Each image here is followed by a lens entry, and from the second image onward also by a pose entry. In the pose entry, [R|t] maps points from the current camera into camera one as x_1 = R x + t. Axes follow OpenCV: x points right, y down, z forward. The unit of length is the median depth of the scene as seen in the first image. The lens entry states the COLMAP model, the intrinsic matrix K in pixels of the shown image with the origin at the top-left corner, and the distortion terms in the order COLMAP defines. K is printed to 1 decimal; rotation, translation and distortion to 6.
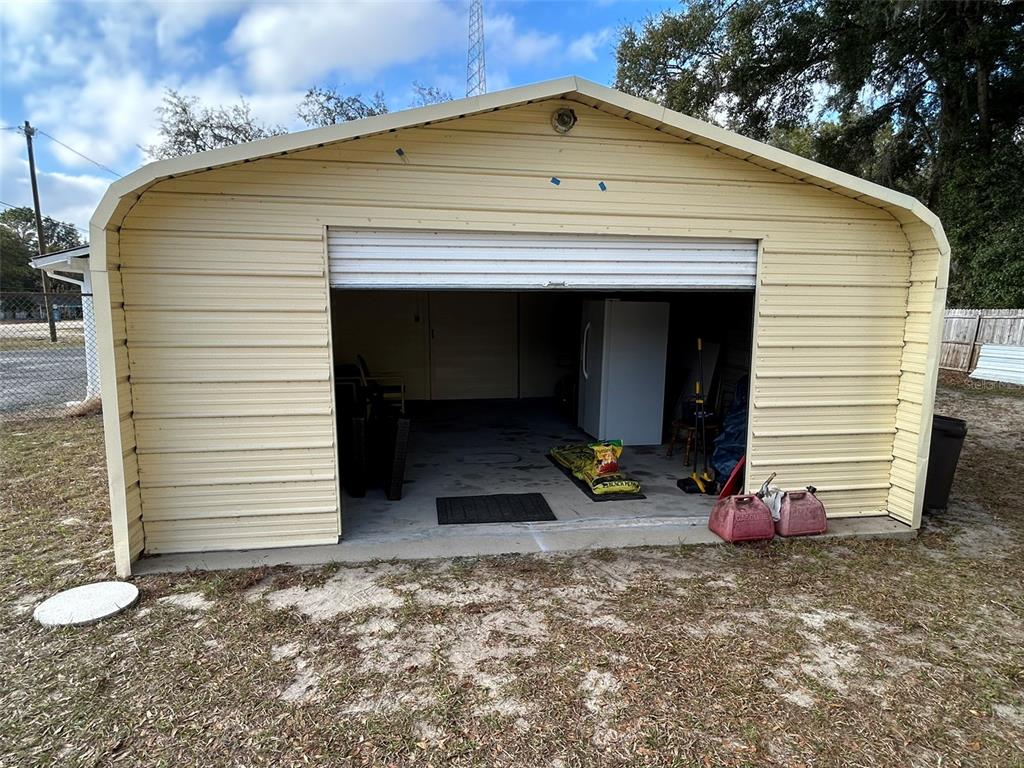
lens RADIAL K [[578.6, 0, 511.0], [0, 578.6, 385.4], [0, 0, 1]] dist [0.001176, 0.000021]
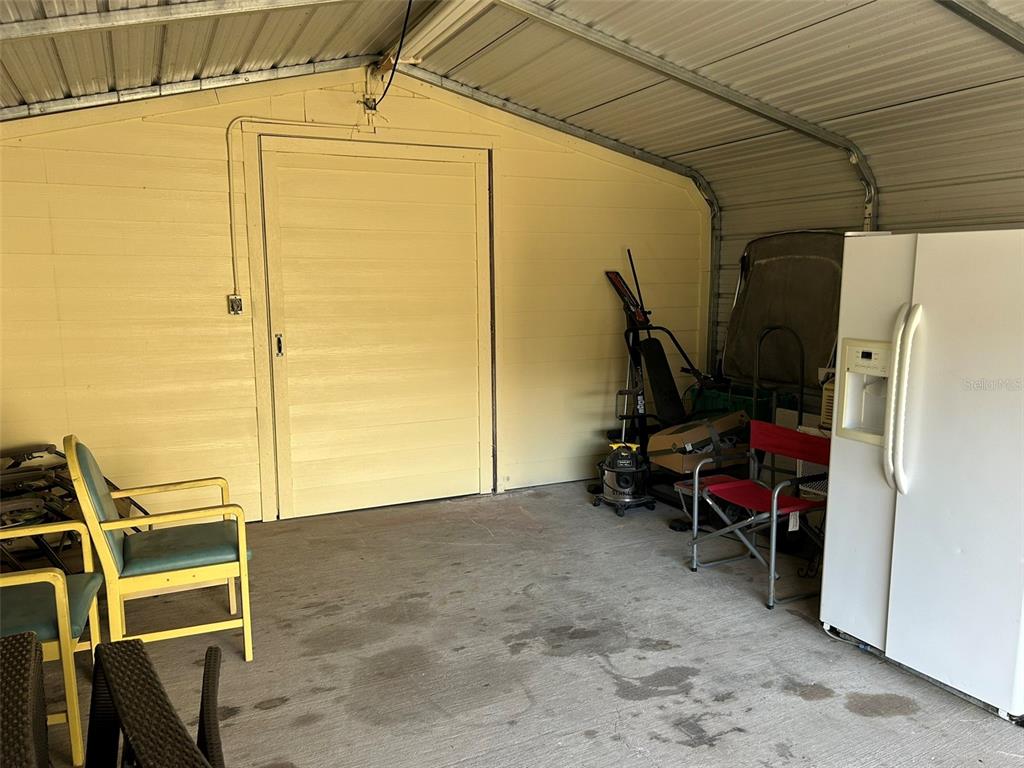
lens RADIAL K [[800.3, 0, 504.4], [0, 800.3, 378.7], [0, 0, 1]] dist [0.045515, -0.046645]
pose [[0.964705, -0.038854, 0.260452, -0.231594], [0.043521, 0.998978, -0.012172, -0.096788], [-0.259713, 0.023077, 0.965410, 0.815891]]
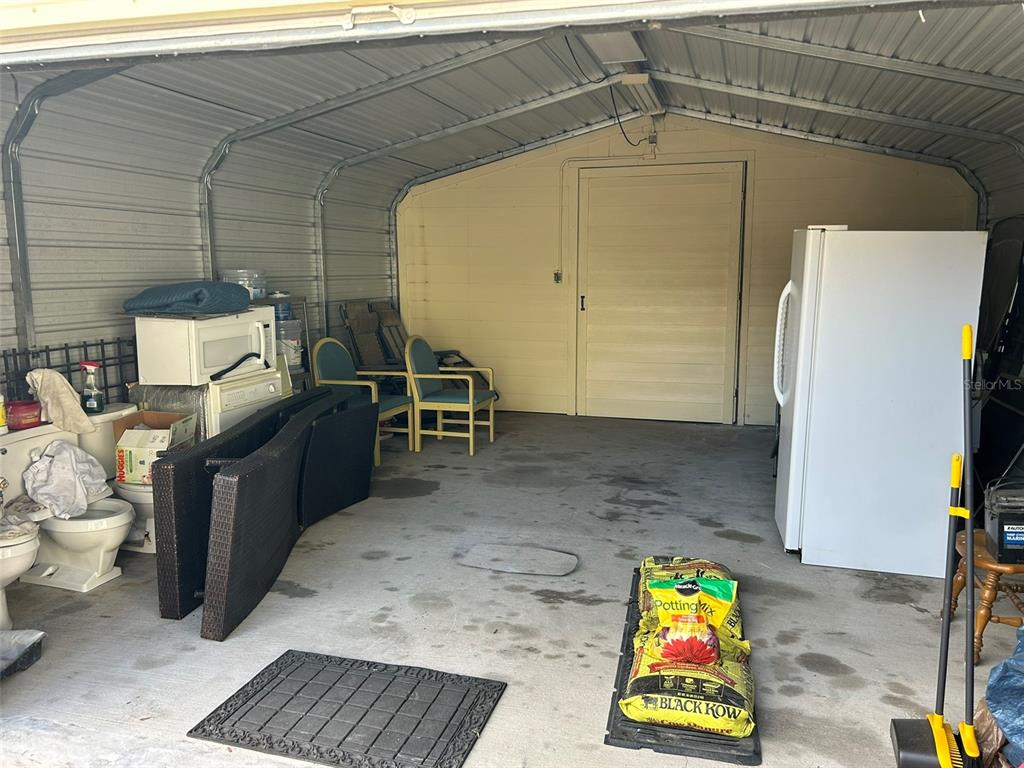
lens RADIAL K [[800.3, 0, 514.7], [0, 800.3, 381.3], [0, 0, 1]] dist [0.045515, -0.046645]
pose [[0.903923, 0.061861, -0.423197, 0.265716], [-0.057420, 0.998079, 0.023247, -0.044156], [0.423822, 0.003286, 0.905739, 0.424532]]
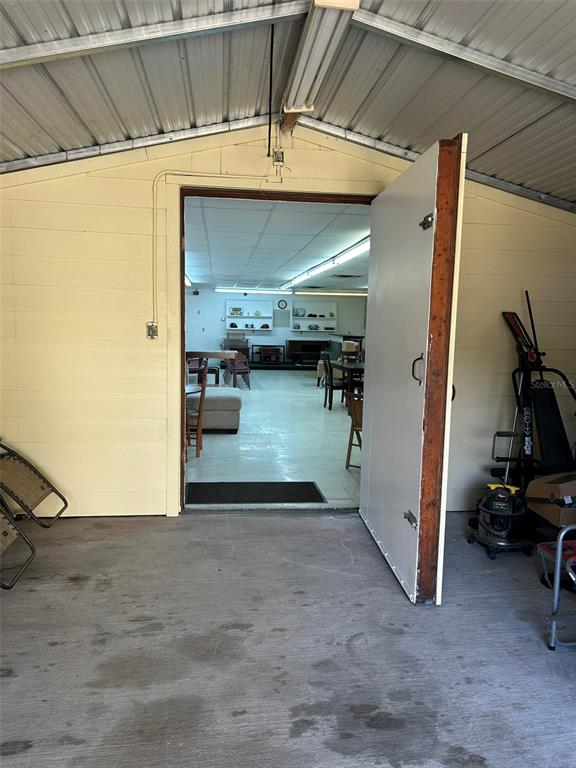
lens RADIAL K [[577.7, 0, 291.2], [0, 577.7, 381.2], [0, 0, 1]] dist [0.053455, -0.062670]
pose [[0.998860, 0.029351, -0.037647, -0.071216], [-0.030613, 0.998973, -0.033396, -0.117090], [0.036628, 0.034511, 0.998733, 1.007657]]
